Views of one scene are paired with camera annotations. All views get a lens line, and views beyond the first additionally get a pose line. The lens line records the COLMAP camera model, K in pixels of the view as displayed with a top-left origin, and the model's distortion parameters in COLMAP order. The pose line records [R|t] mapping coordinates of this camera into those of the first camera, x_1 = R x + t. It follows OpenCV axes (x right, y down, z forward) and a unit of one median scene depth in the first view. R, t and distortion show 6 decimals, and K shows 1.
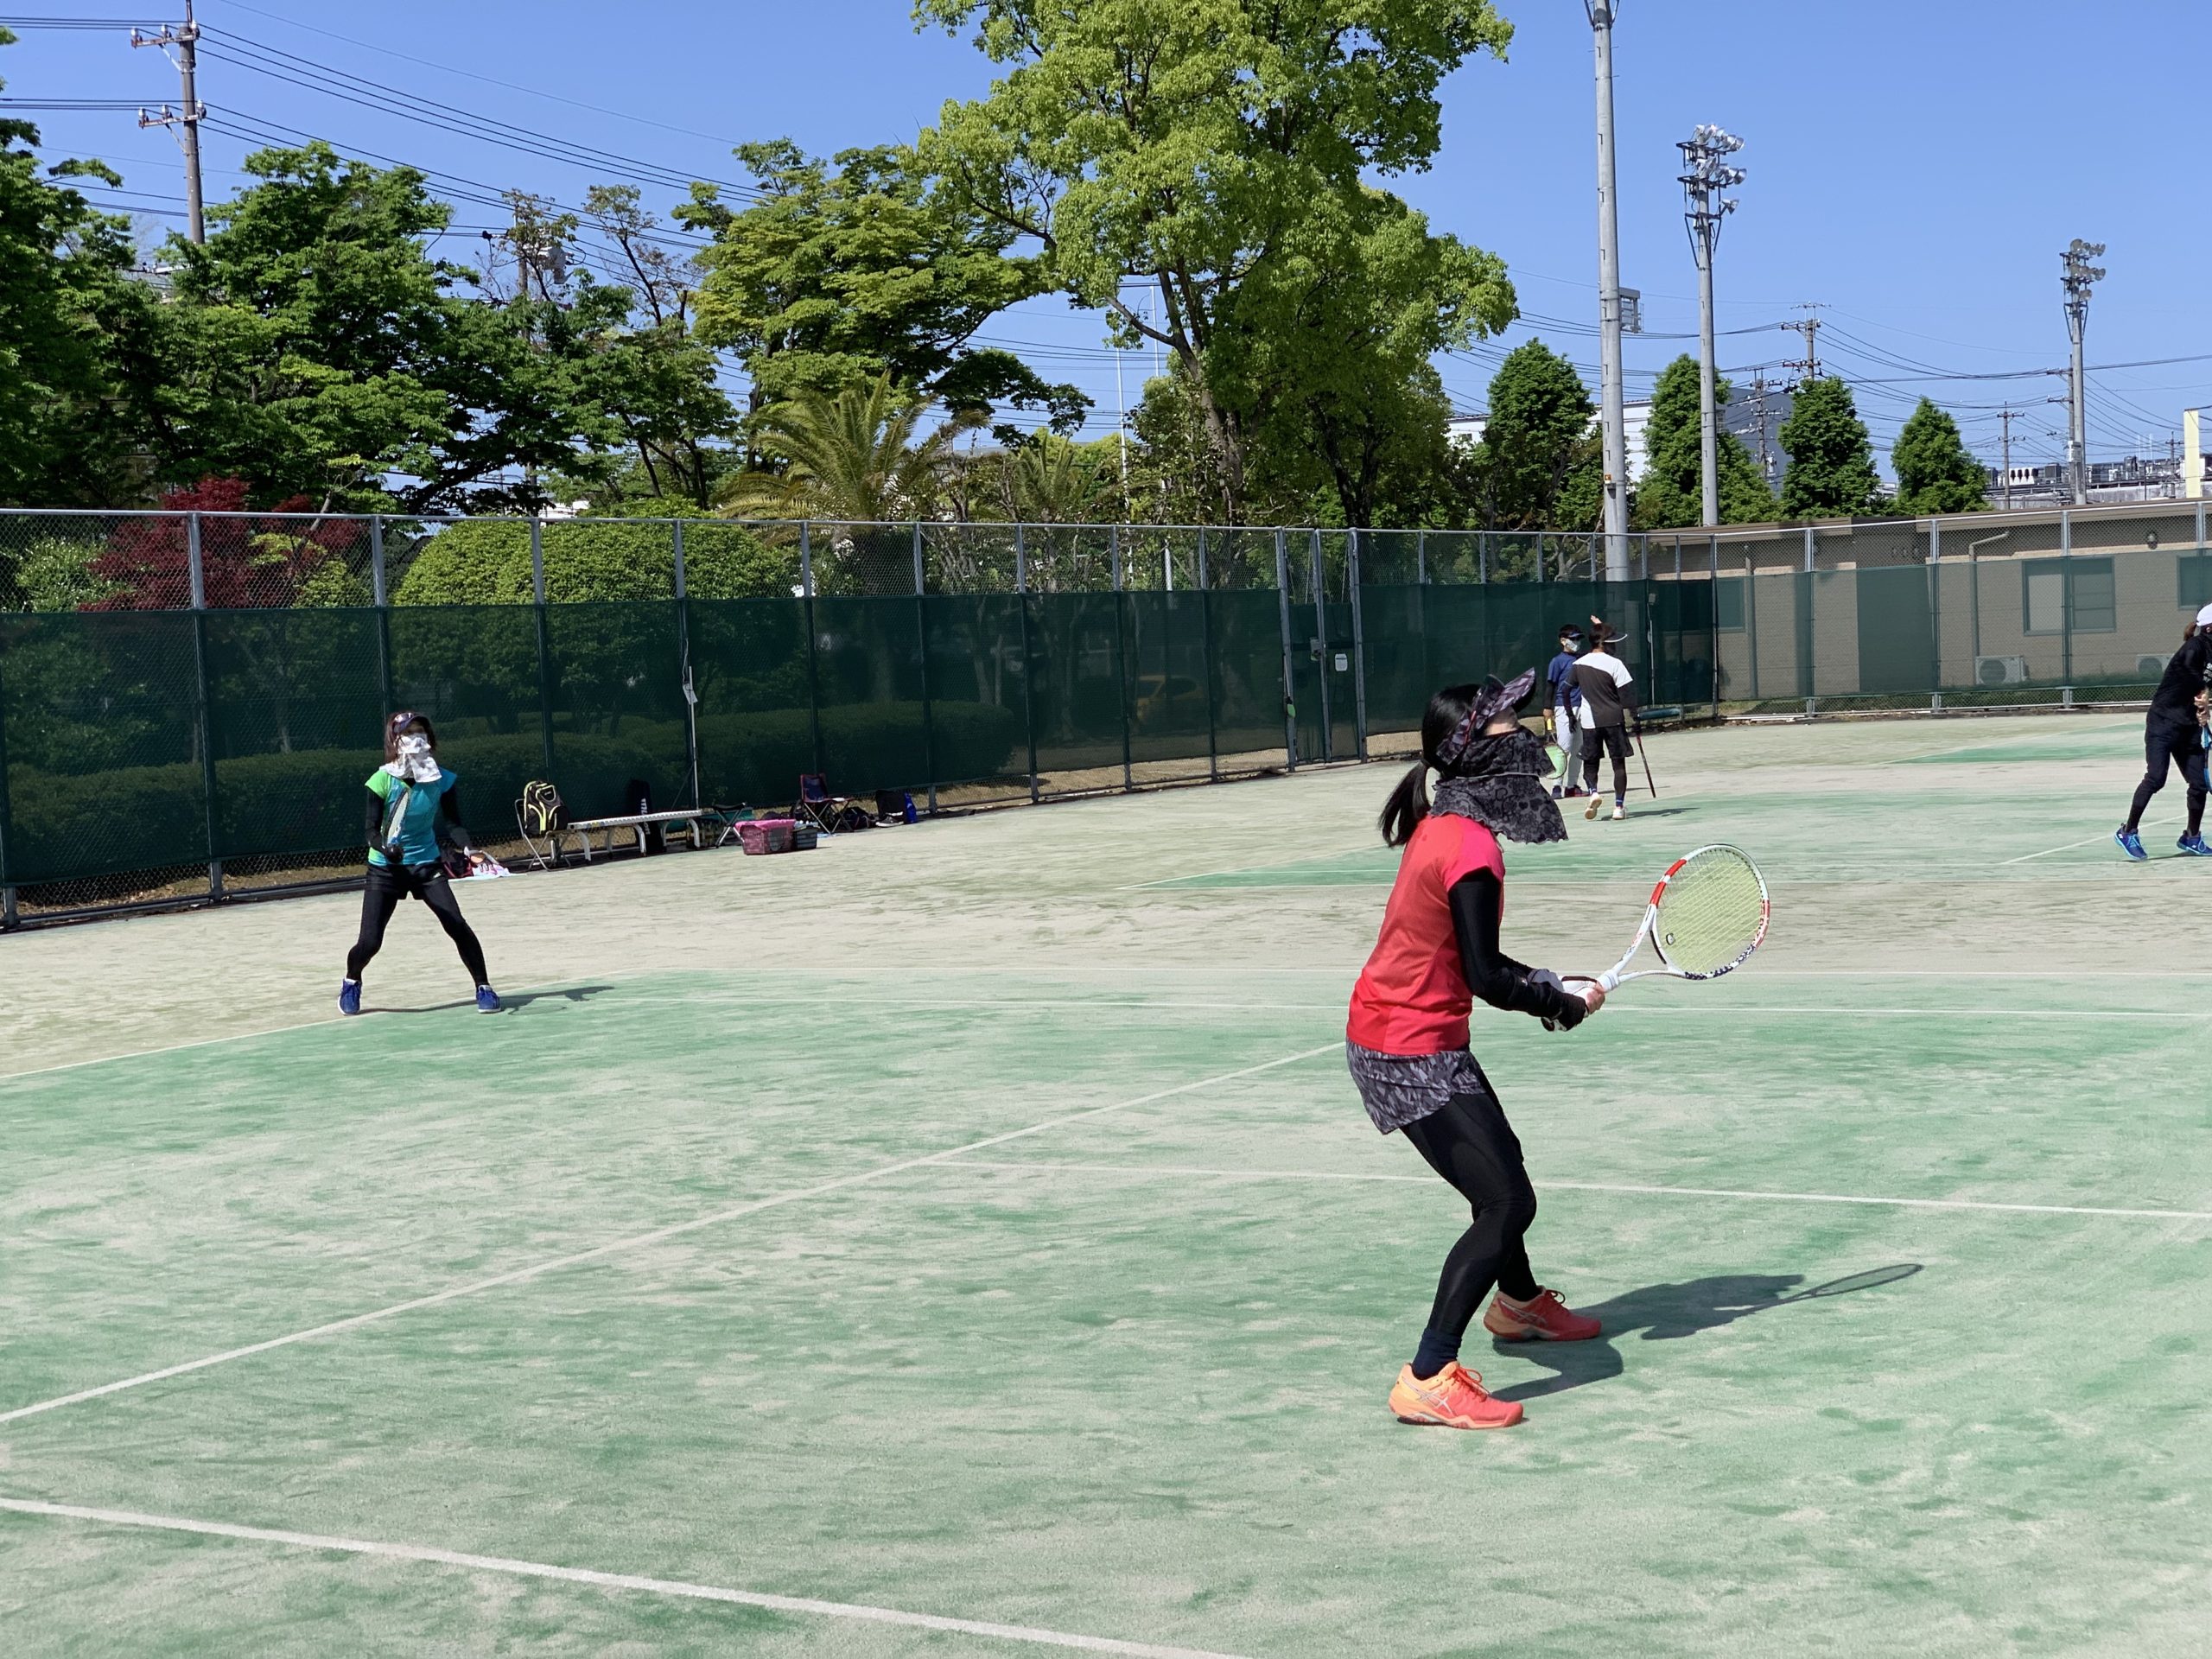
lens RADIAL K [[3324.7, 0, 1106.0], [0, 3324.7, 829.5], [0, 0, 1]] dist [0.088009, 0.087933]
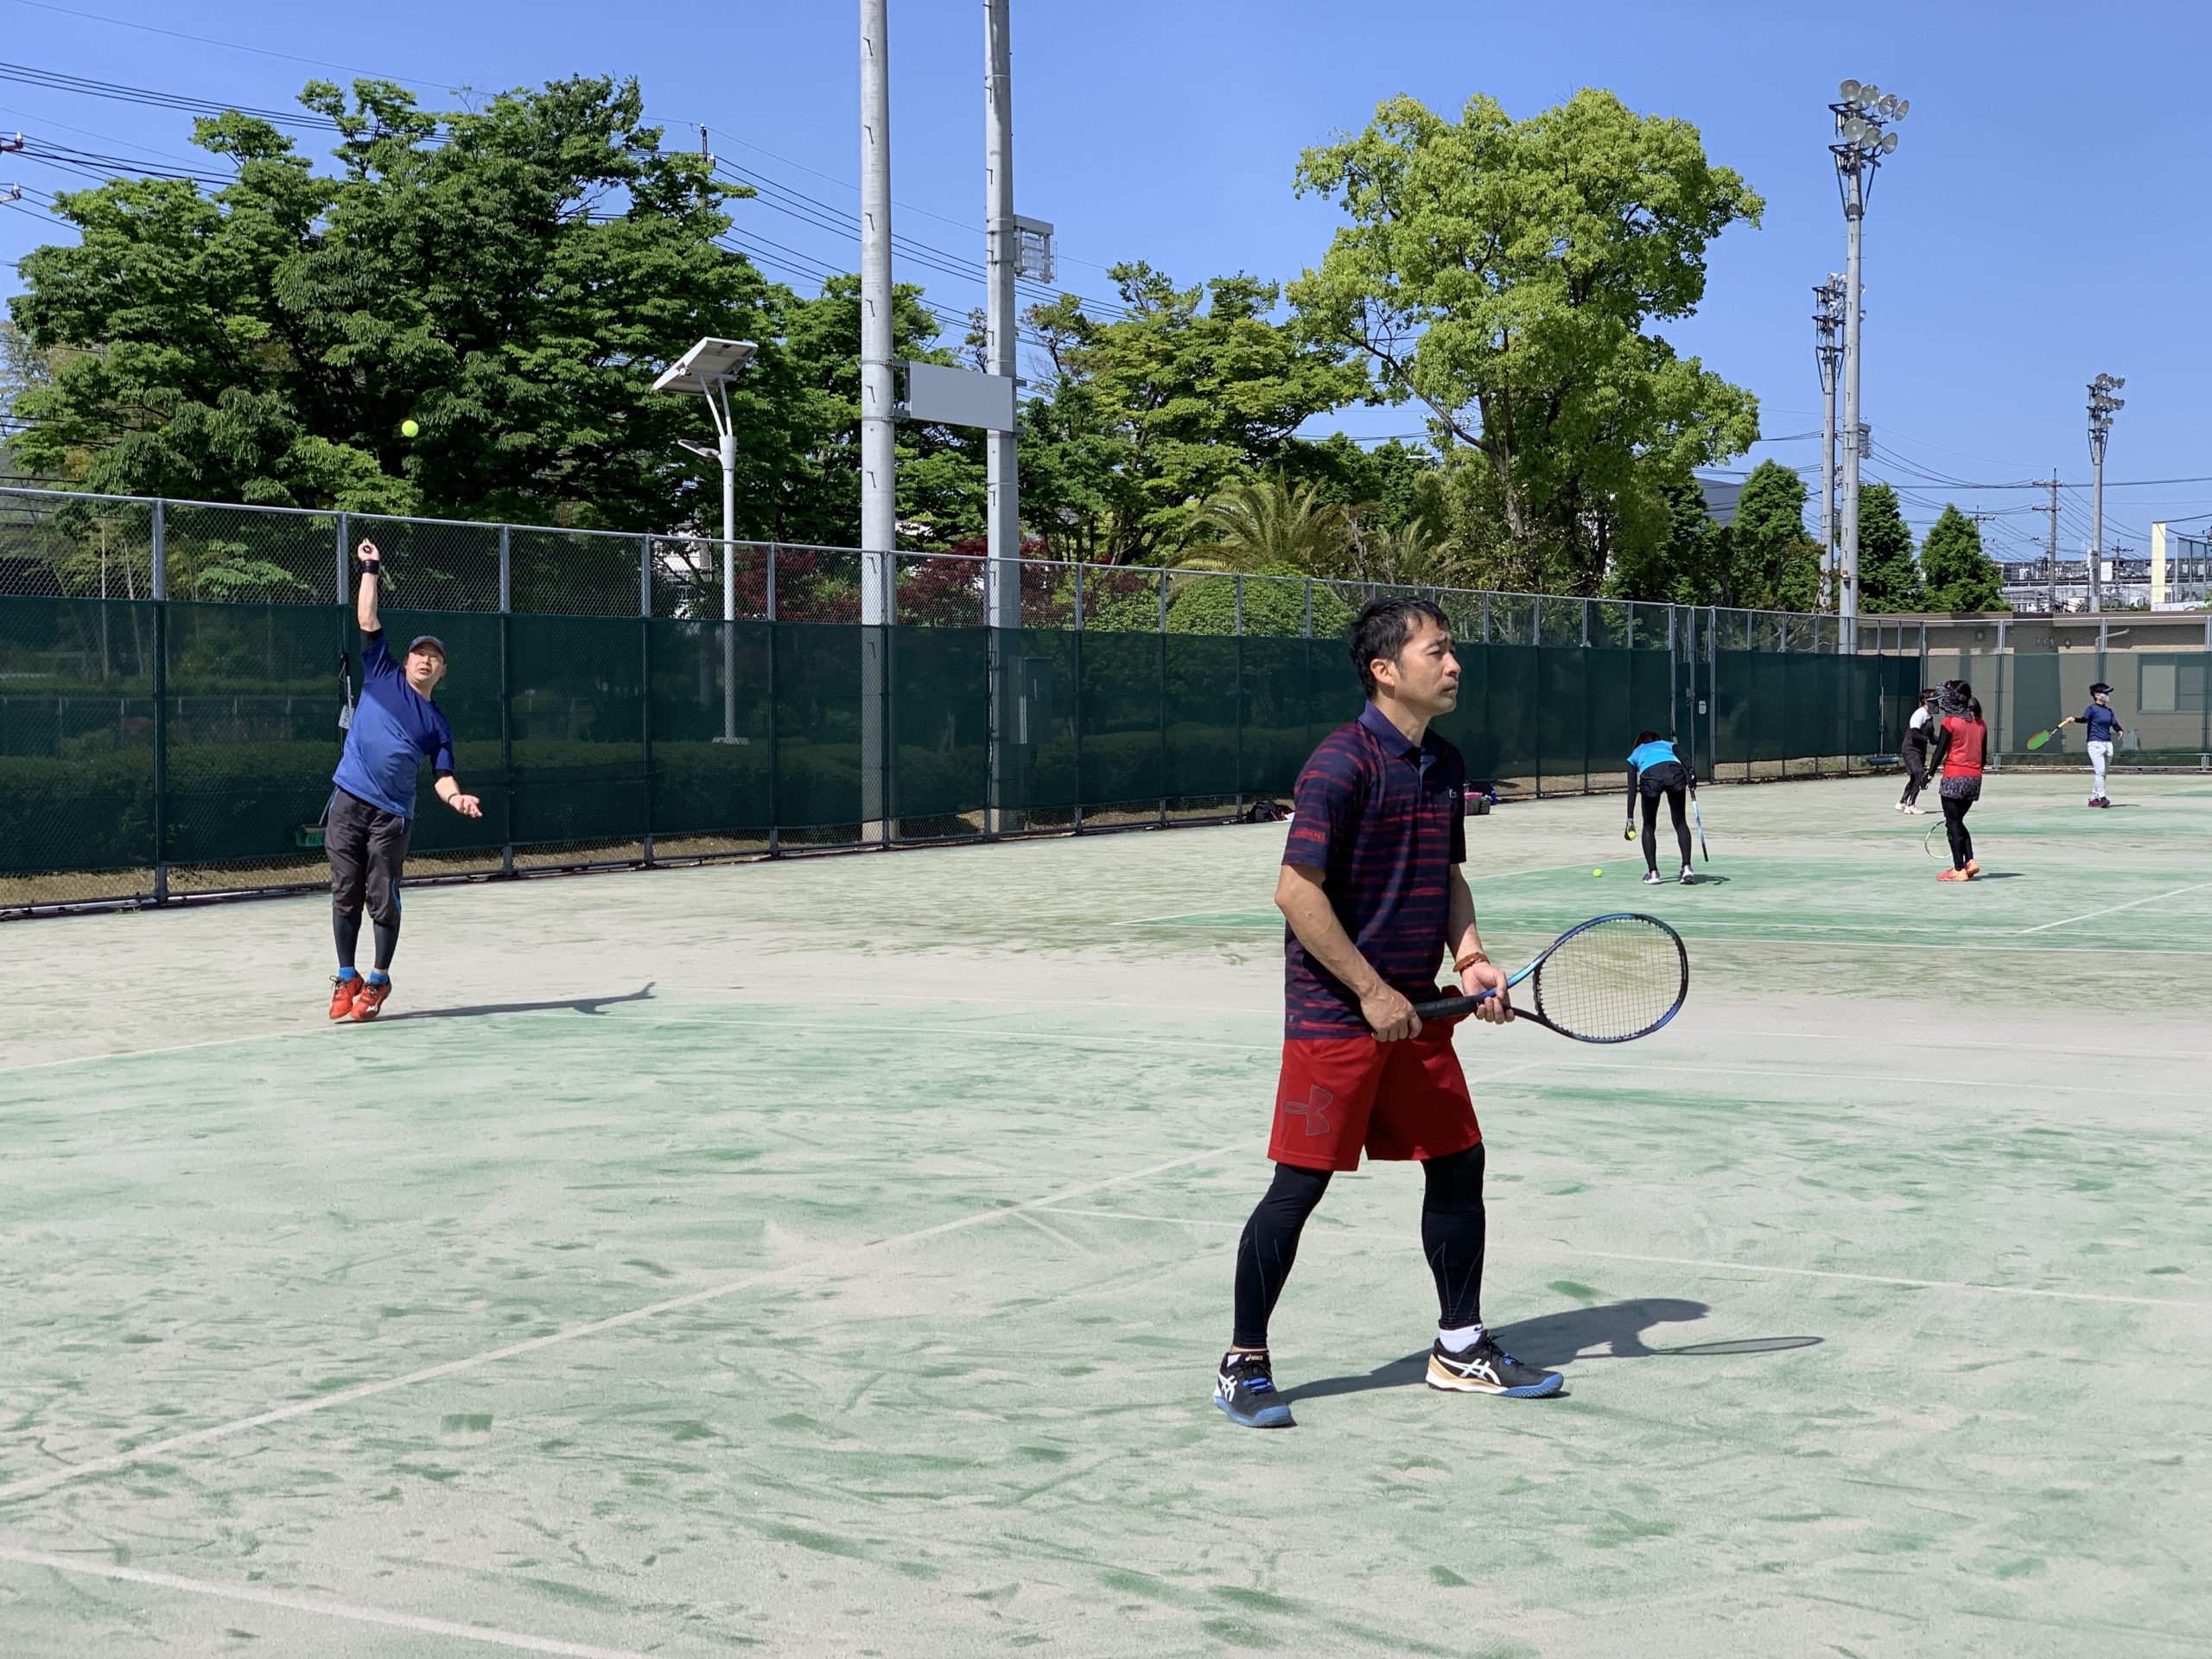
lens RADIAL K [[3324.7, 0, 1106.0], [0, 3324.7, 829.5], [0, 0, 1]] dist [0.088009, 0.087933]
pose [[0.998396, 0.044316, 0.035246, -0.161637], [-0.043770, 0.998912, -0.016098, 0.023112], [-0.035921, 0.014529, 0.999249, -0.242743]]
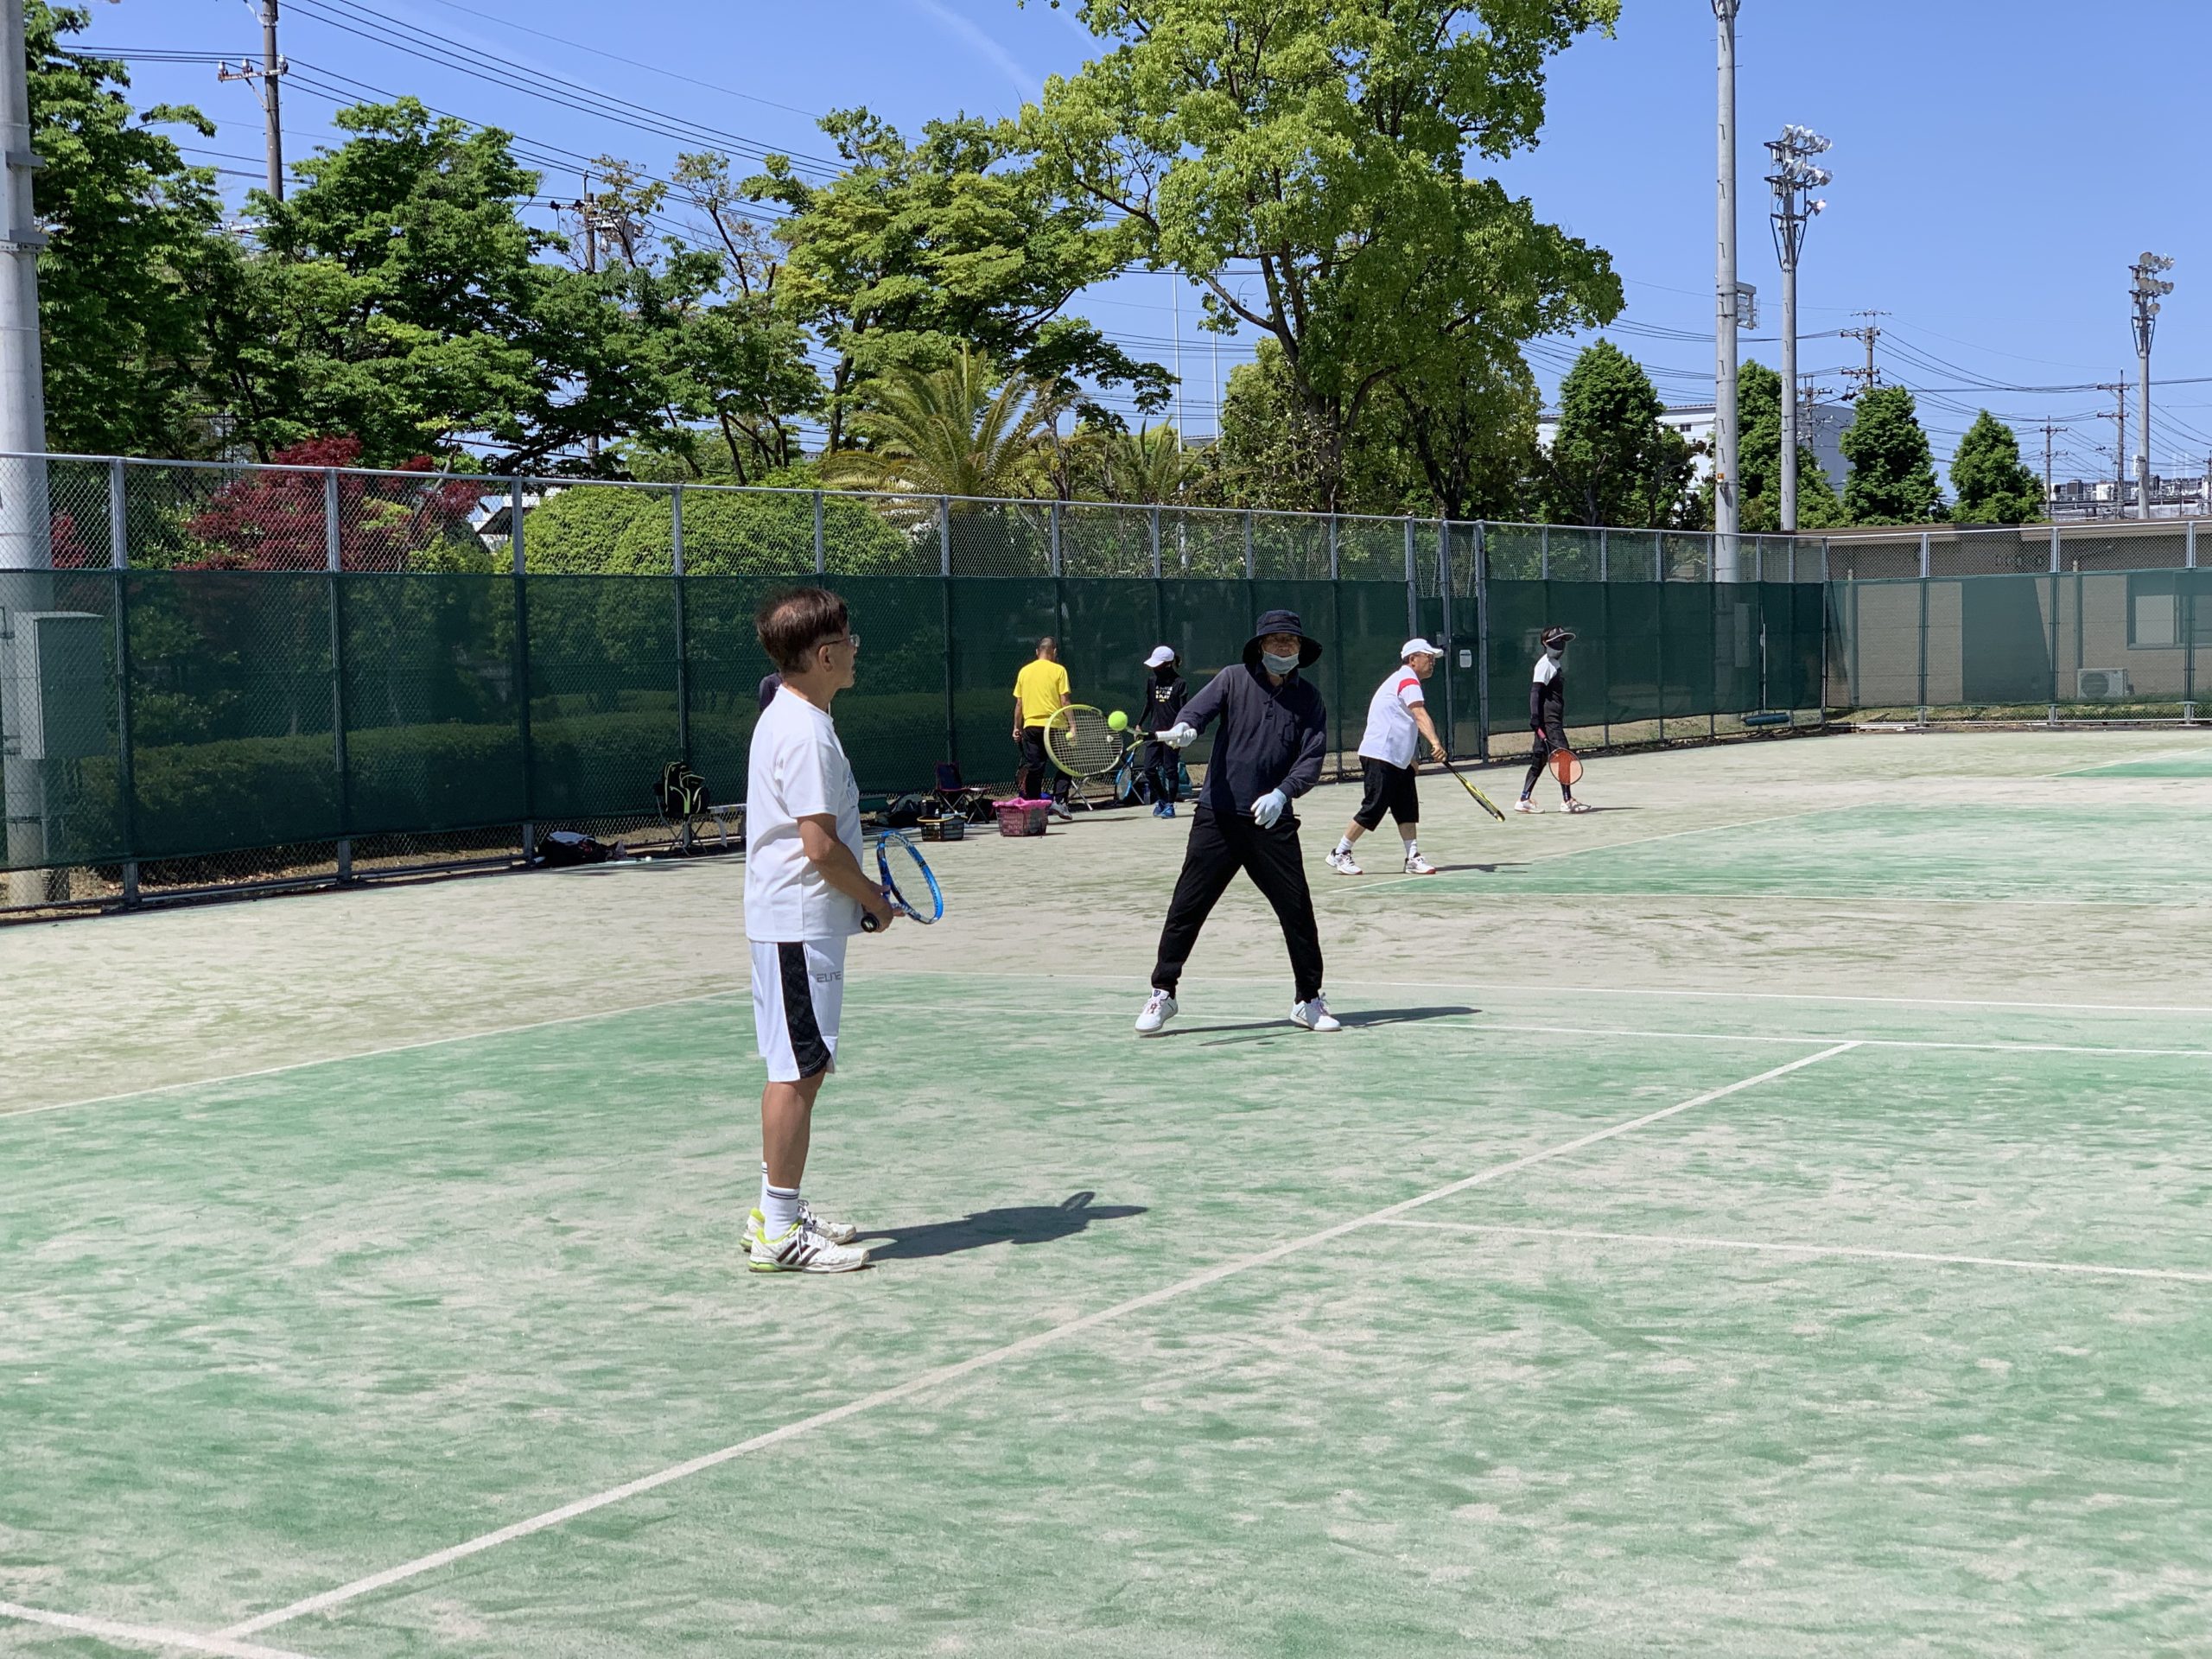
lens RADIAL K [[3313.2, 0, 1153.5], [0, 3313.2, 785.8], [0, 0, 1]] dist [0.122058, -0.028824]
pose [[0.999671, 0.023091, 0.011178, -0.023157], [-0.022961, 0.999669, -0.011584, 0.000022], [-0.011442, 0.011324, 0.999870, 0.028384]]
